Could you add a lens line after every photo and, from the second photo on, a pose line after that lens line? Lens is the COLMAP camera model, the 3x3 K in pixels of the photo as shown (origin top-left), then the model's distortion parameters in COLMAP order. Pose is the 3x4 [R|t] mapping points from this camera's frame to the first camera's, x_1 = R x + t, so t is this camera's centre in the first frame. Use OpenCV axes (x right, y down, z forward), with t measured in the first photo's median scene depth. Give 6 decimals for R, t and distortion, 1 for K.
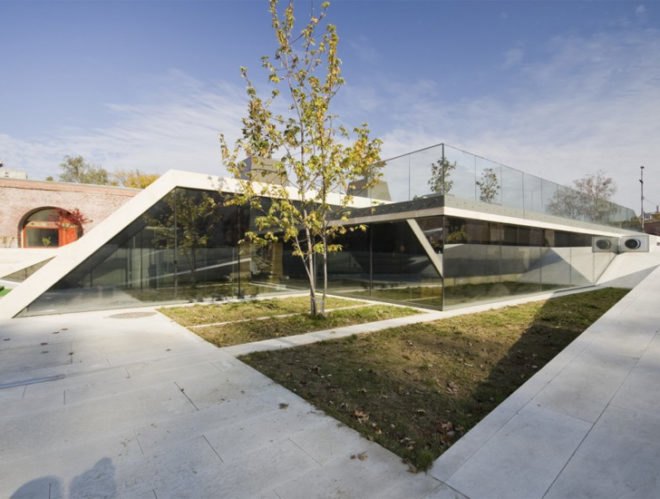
lens RADIAL K [[326.7, 0, 330.0], [0, 326.7, 249.5], [0, 0, 1]] dist [0.001499, -0.000042]
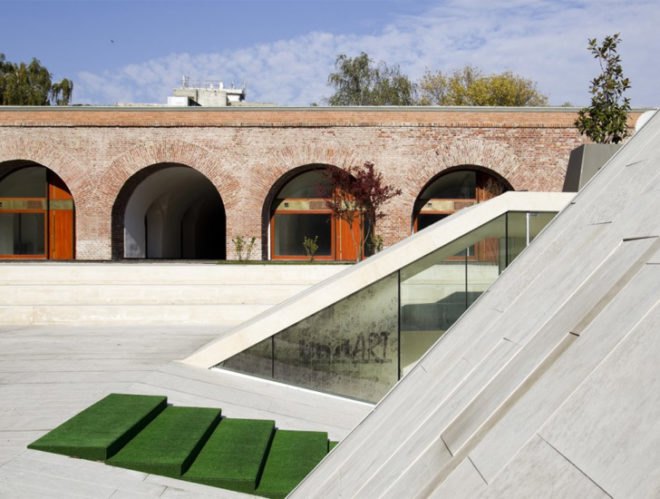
lens RADIAL K [[619.2, 0, 330.0], [0, 619.2, 249.5], [0, 0, 1]] dist [-0.005101, -0.002558]
pose [[0.785861, 0.013755, -0.618250, -0.329222], [-0.002485, 0.999815, 0.019085, -0.033085], [0.618398, -0.013461, 0.785750, 0.360909]]
